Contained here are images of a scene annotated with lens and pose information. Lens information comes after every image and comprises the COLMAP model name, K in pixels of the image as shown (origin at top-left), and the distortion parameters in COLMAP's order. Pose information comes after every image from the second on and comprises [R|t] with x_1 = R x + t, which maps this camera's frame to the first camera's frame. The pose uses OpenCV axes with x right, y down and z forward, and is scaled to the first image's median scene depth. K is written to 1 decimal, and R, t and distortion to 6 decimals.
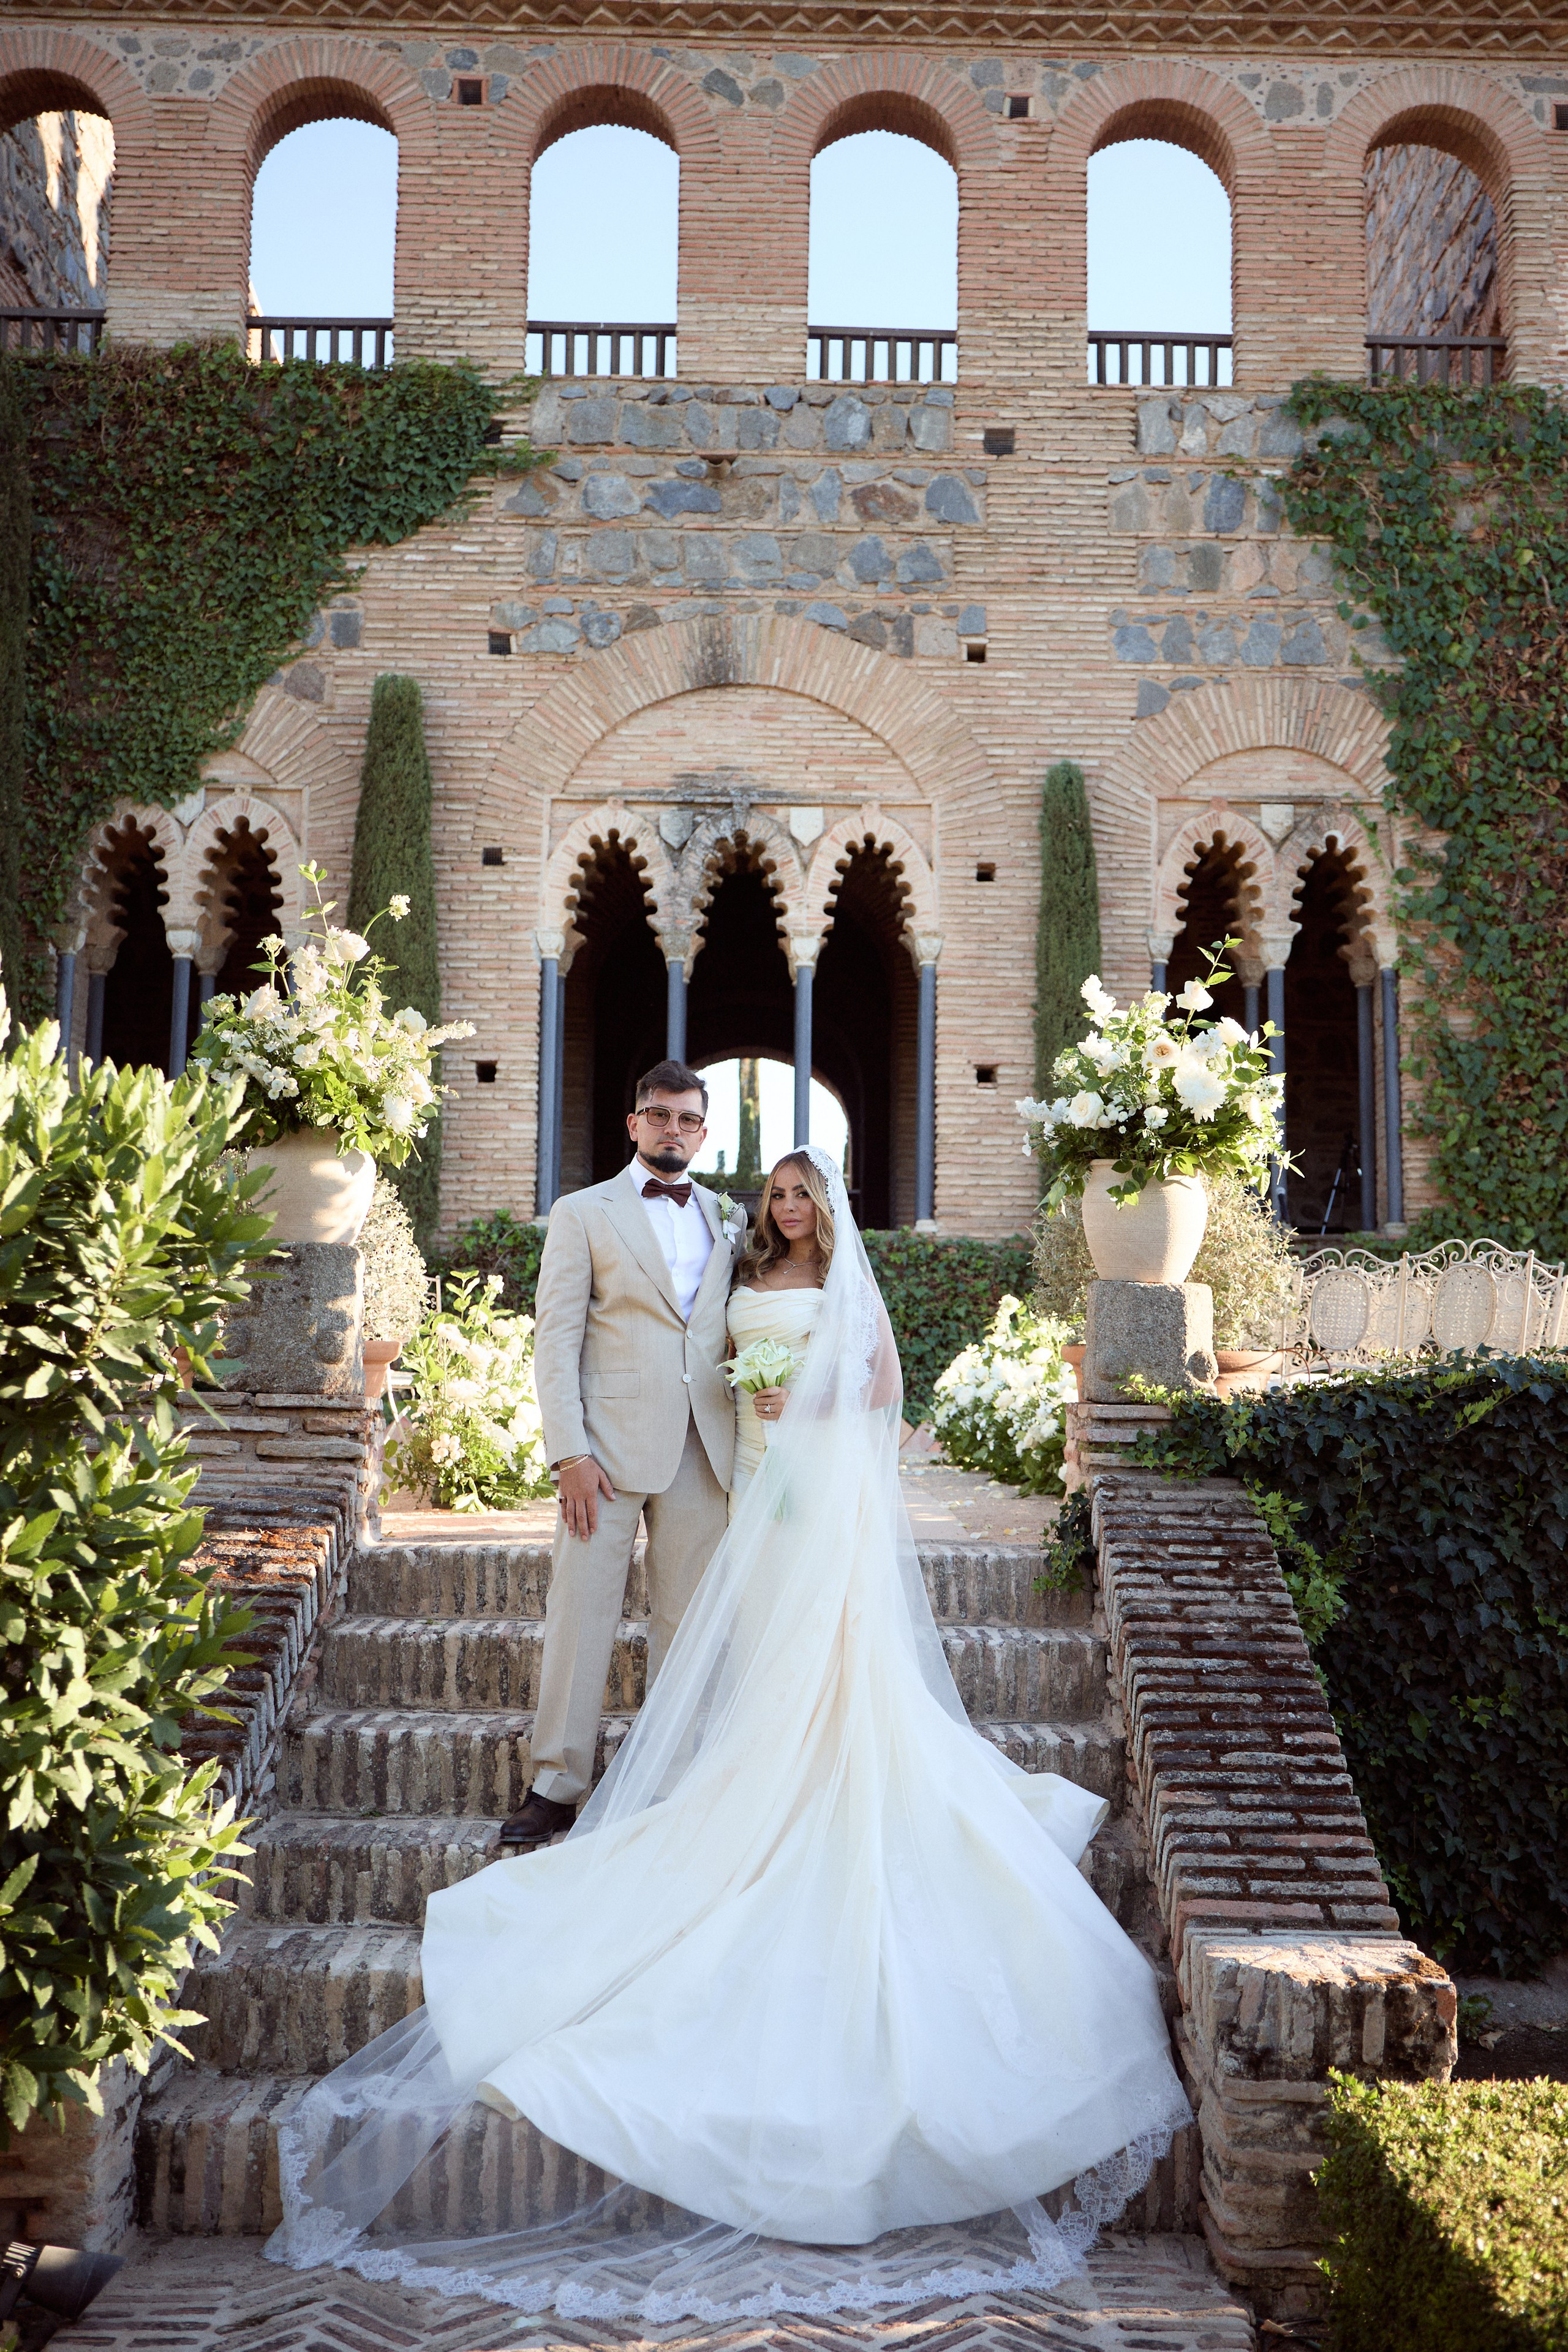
lens RADIAL K [[3392.5, 0, 1020.1], [0, 3392.5, 1269.7], [0, 0, 1]] dist [-0.022965, -0.020634]
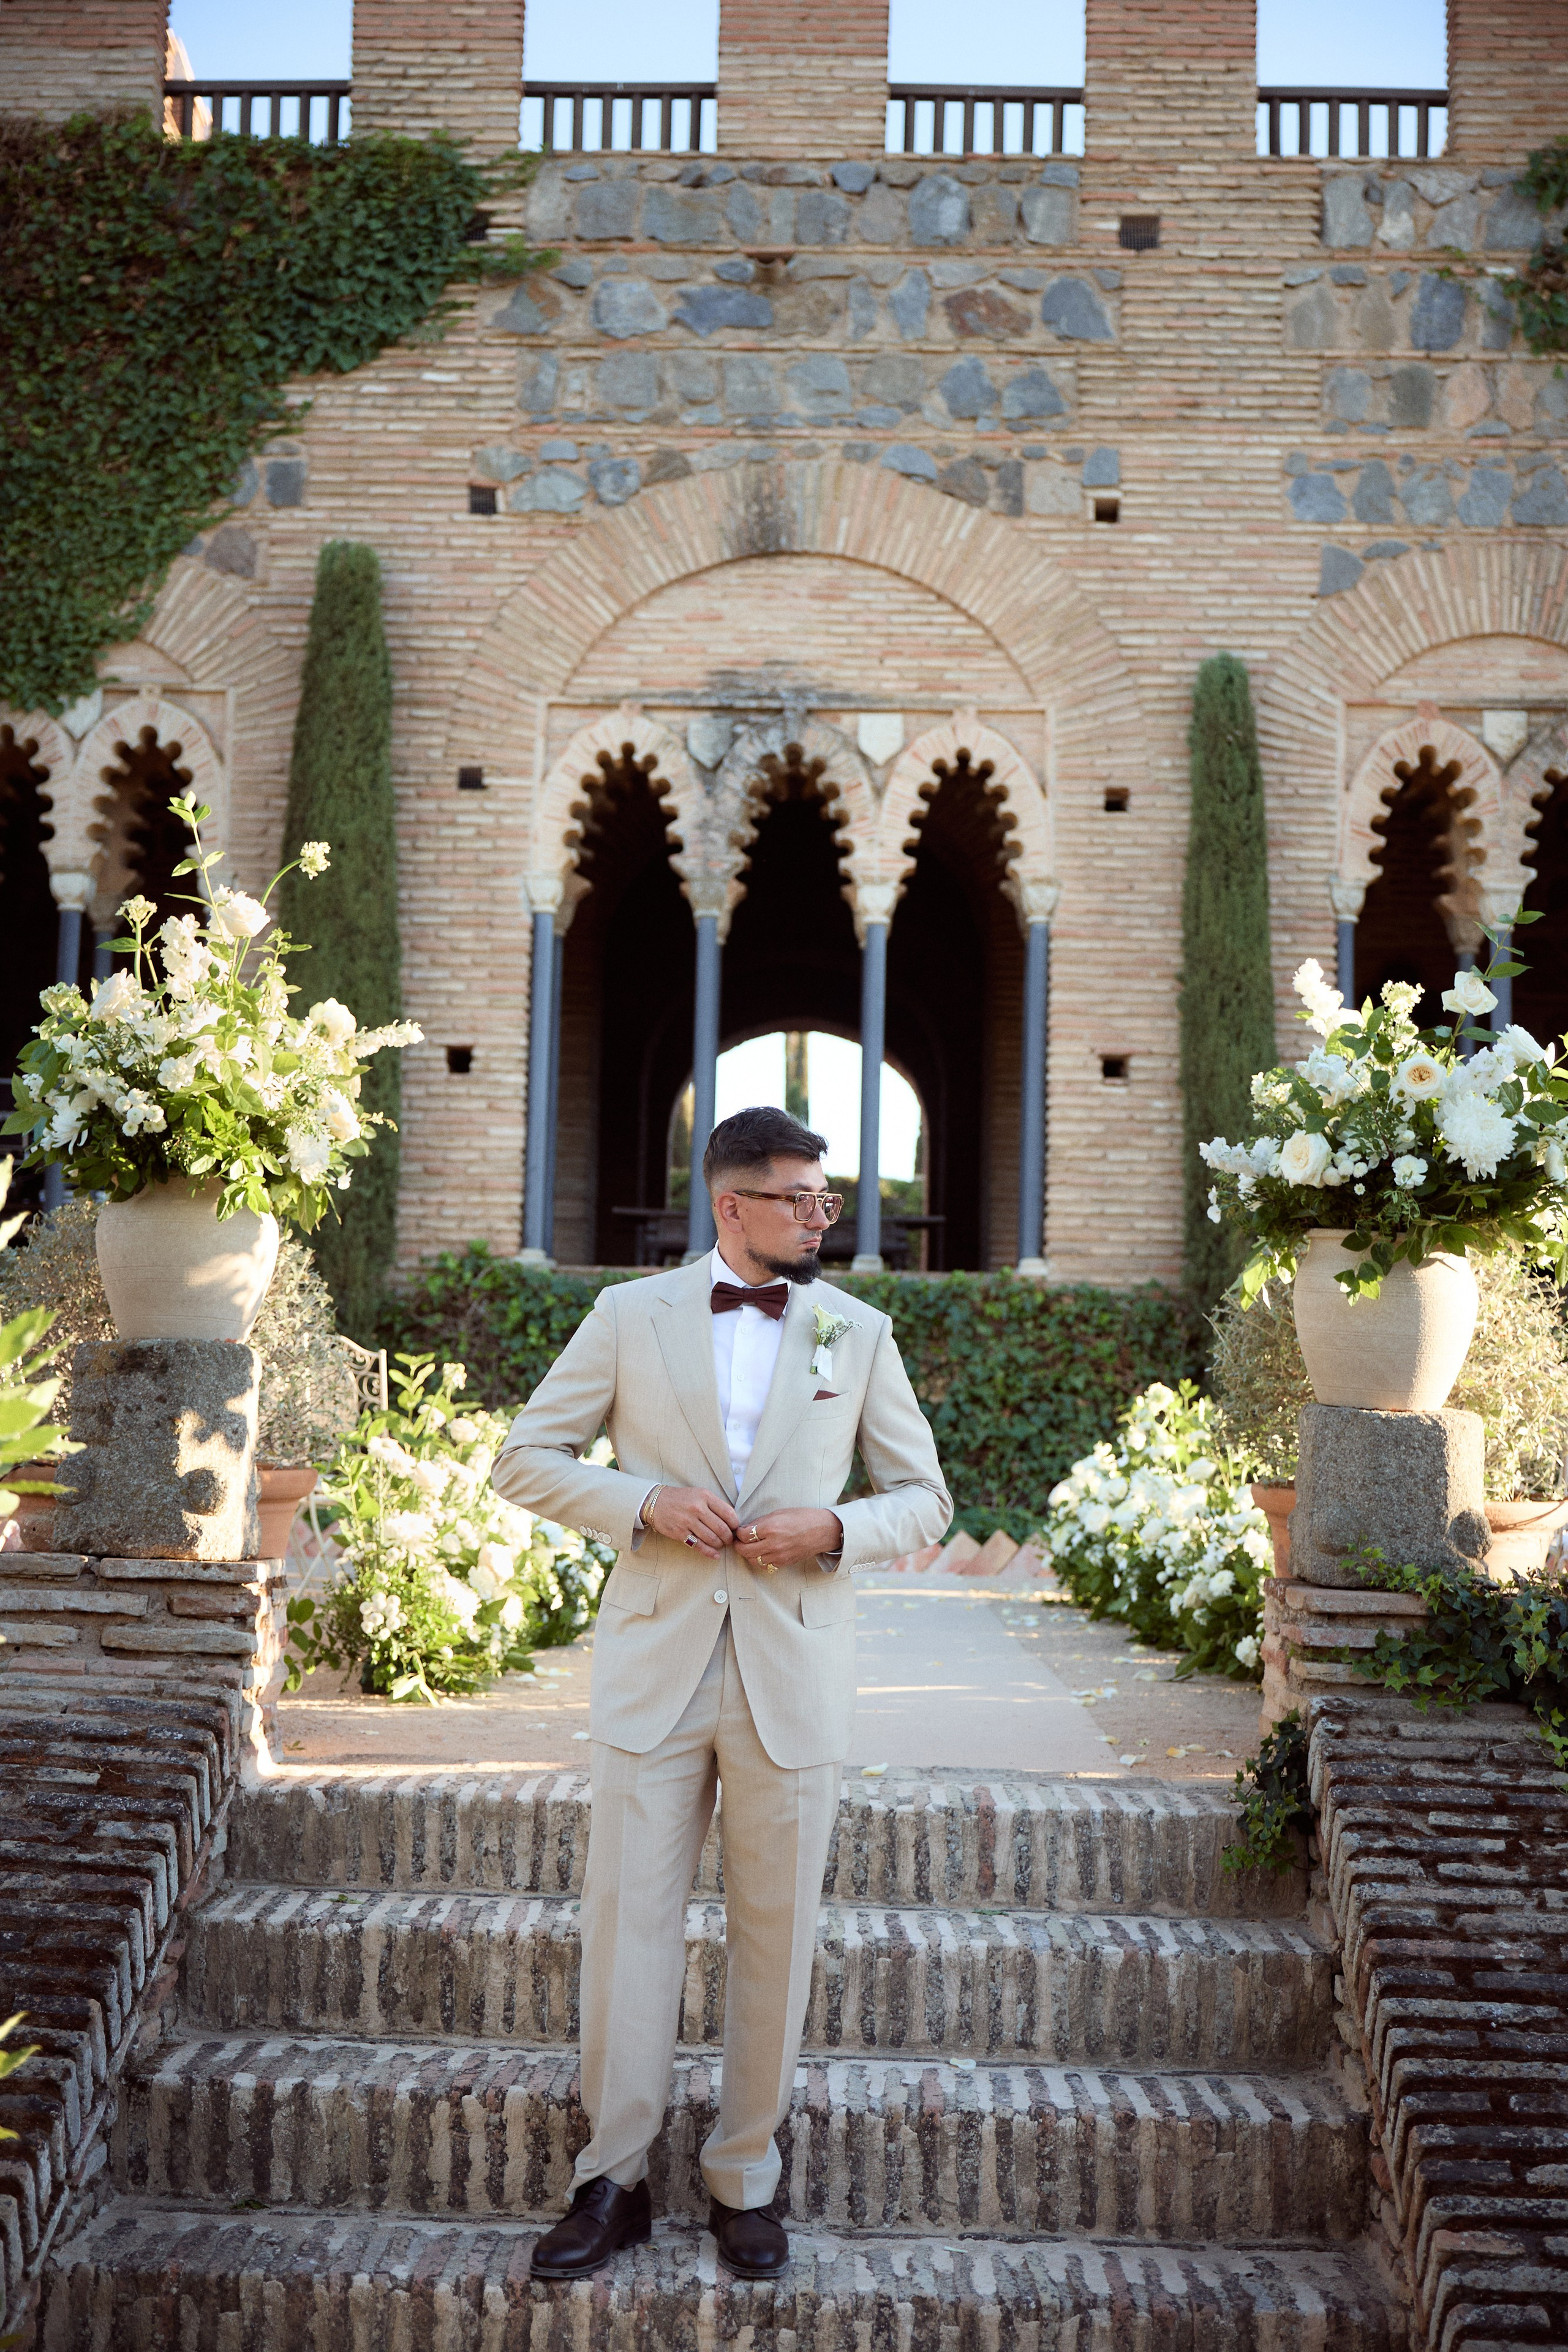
lens RADIAL K [[4285.6, 0, 781.3], [0, 4285.6, 1314.4], [0, 0, 1]] dist [-0.057563, 0.051054]
pose [[0.996512, 0.011185, -0.082700, -0.004454], [-0.010862, 0.999932, 0.004352, -0.005879], [0.082743, -0.003439, 0.996565, 0.042404]]
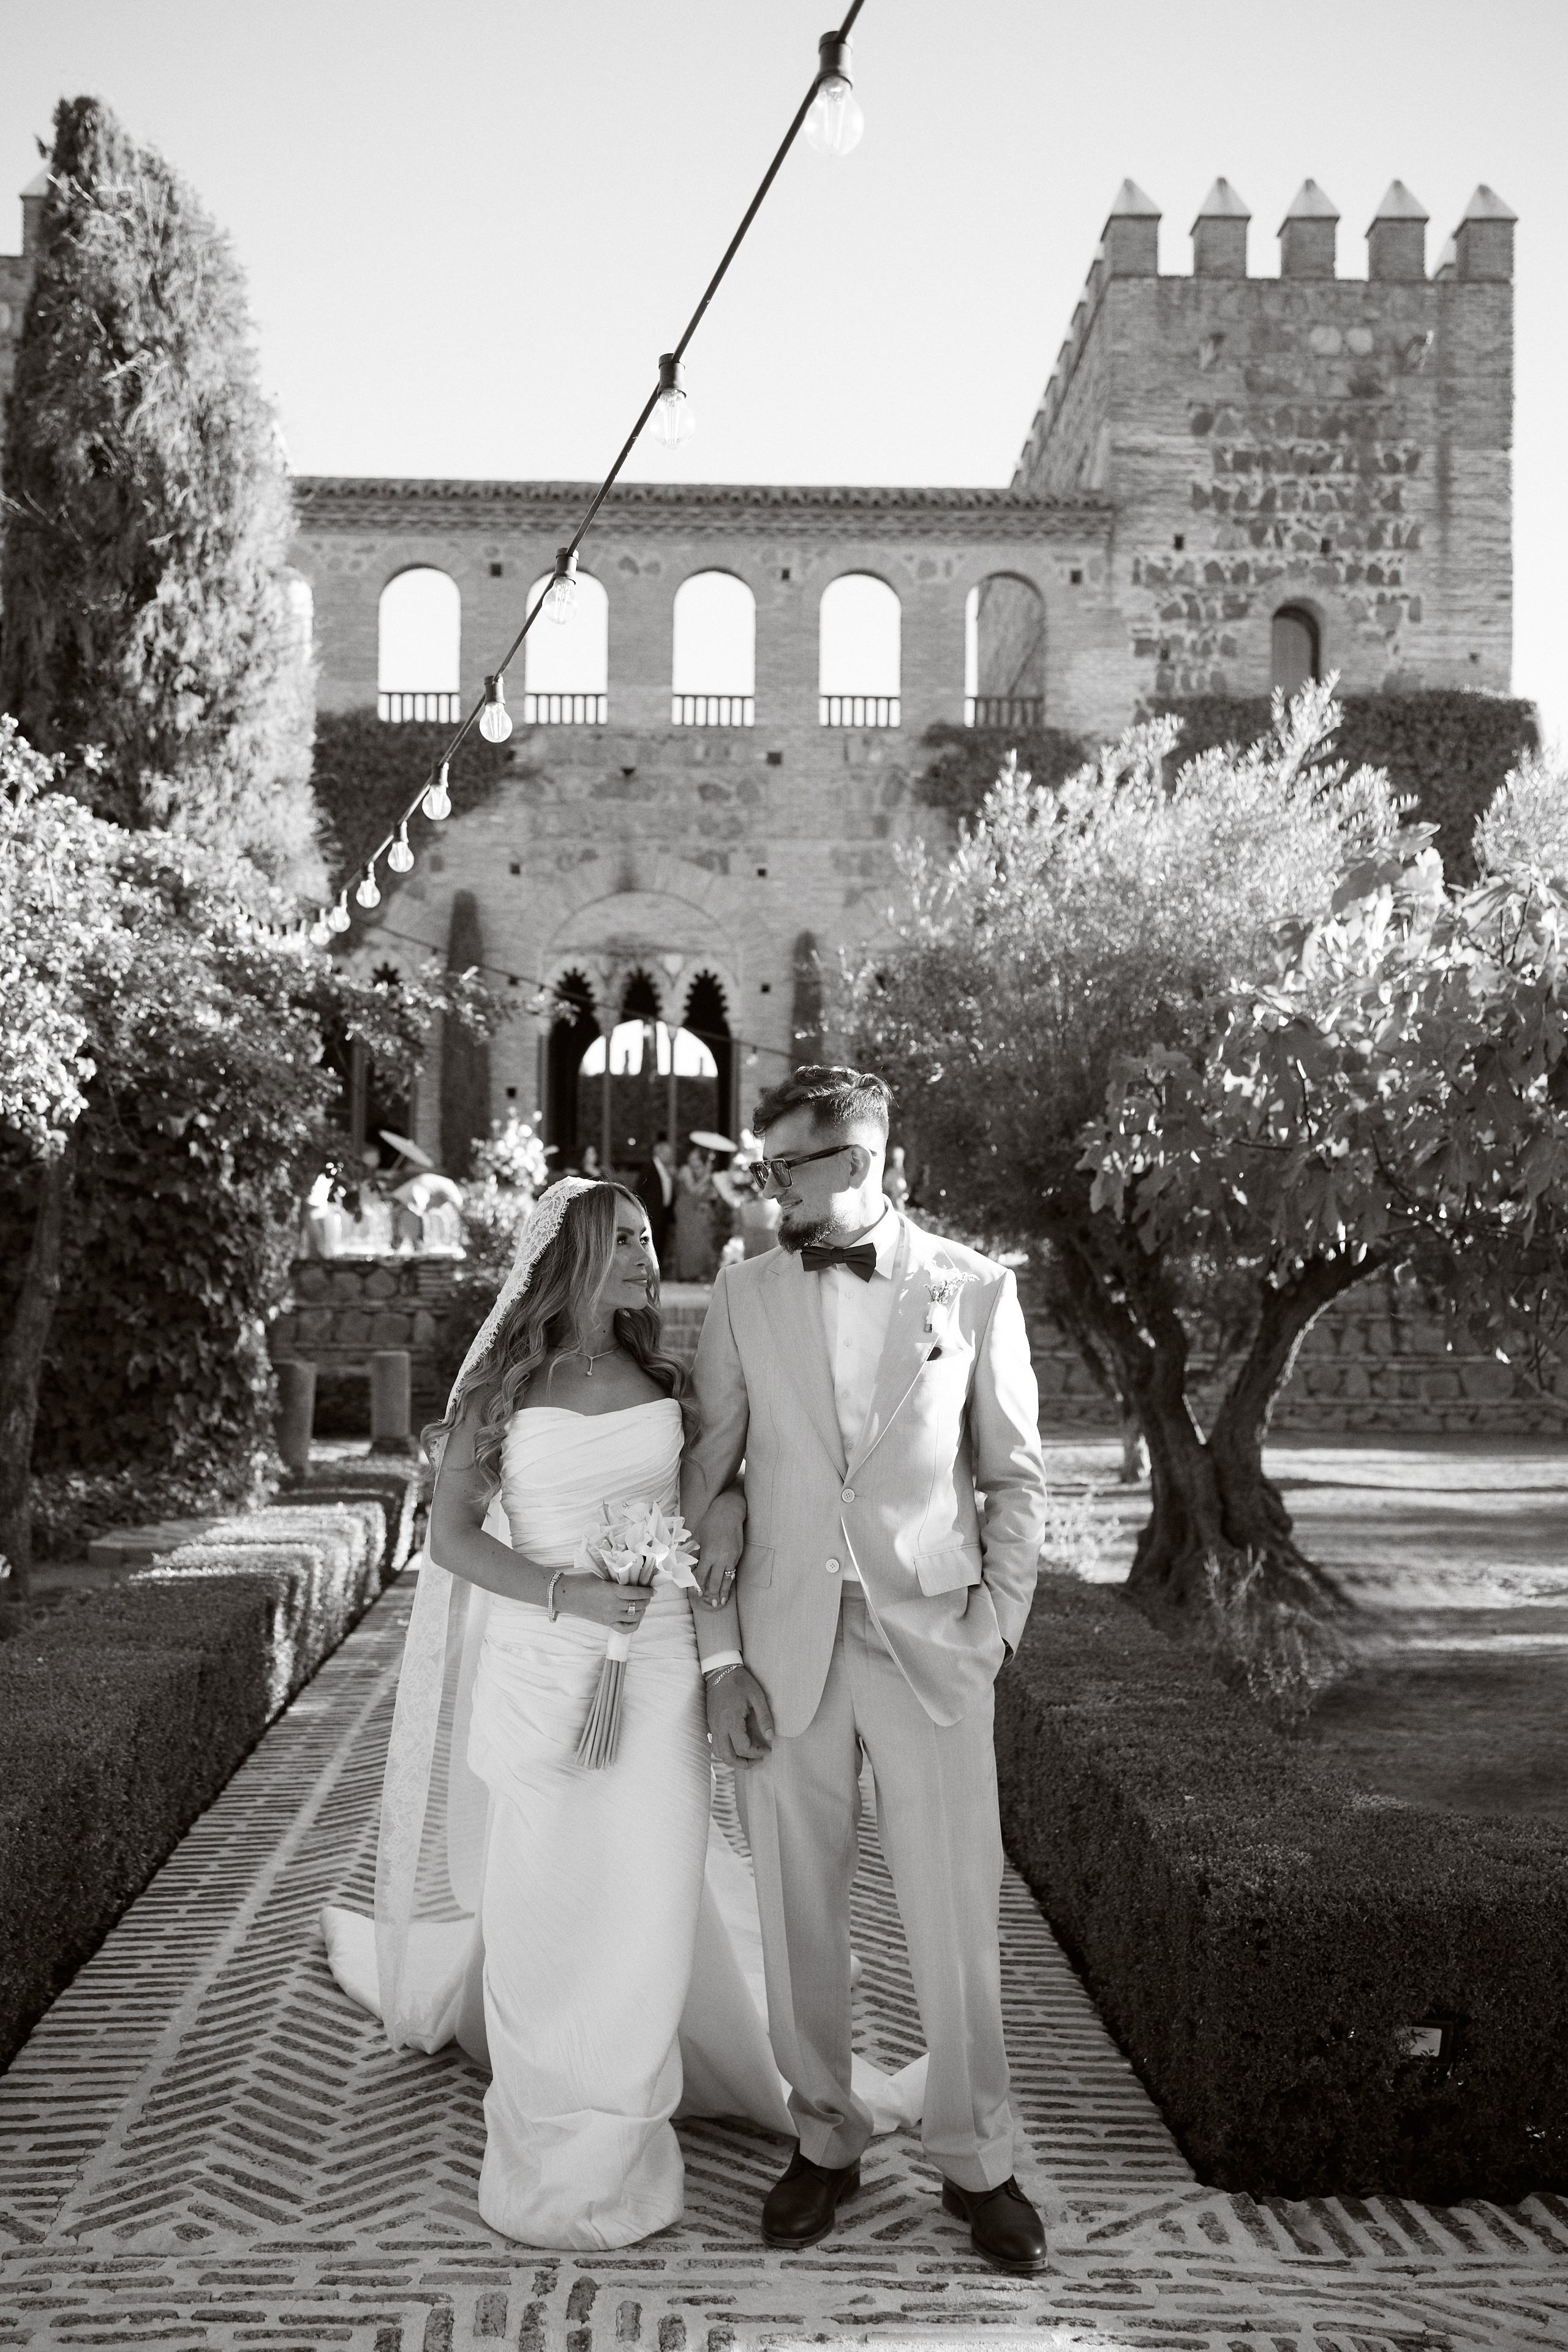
lens RADIAL K [[3401.6, 0, 784.0], [0, 3401.6, 1176.0], [0, 0, 1]] dist [-0.015621, -0.013839]
pose [[0.999392, -0.000132, -0.034872, 0.069517], [0.000770, 0.999833, 0.018279, -0.045884], [0.034863, -0.018295, 0.999225, -0.966163]]
